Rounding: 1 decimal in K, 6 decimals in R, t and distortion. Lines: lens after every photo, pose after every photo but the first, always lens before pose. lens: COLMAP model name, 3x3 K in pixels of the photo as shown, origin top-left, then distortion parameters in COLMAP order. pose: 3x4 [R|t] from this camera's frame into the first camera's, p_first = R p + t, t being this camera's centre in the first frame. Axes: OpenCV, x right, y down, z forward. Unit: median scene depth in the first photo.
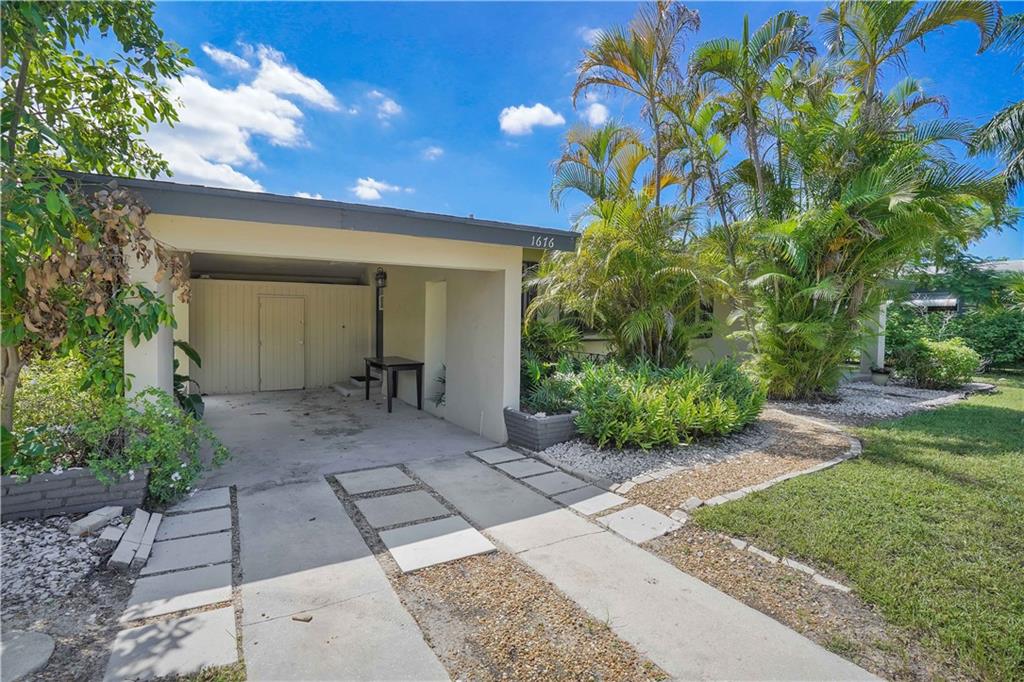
lens RADIAL K [[502.3, 0, 512.0], [0, 502.3, 341.0], [0, 0, 1]] dist [-0.054572, 0.031322]
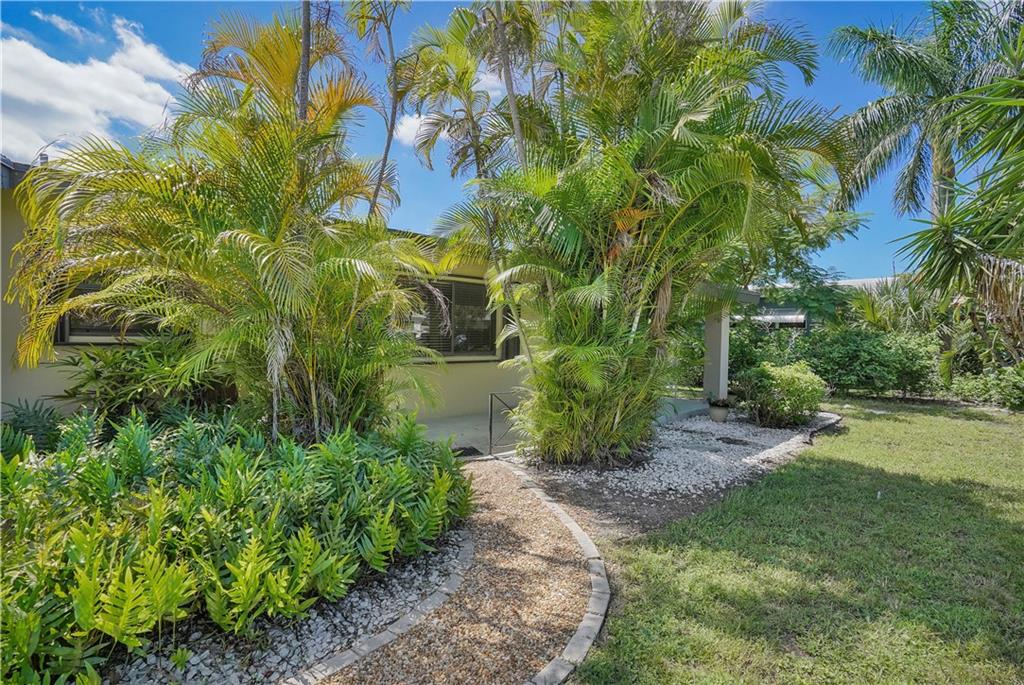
lens RADIAL K [[502.3, 0, 512.0], [0, 502.3, 342.5], [0, 0, 1]] dist [-0.054572, 0.031322]
pose [[0.980989, 0.005307, 0.193992, 0.304973], [-0.001163, 0.999769, -0.021472, -0.021466], [-0.194061, 0.020838, 0.980768, 0.317872]]
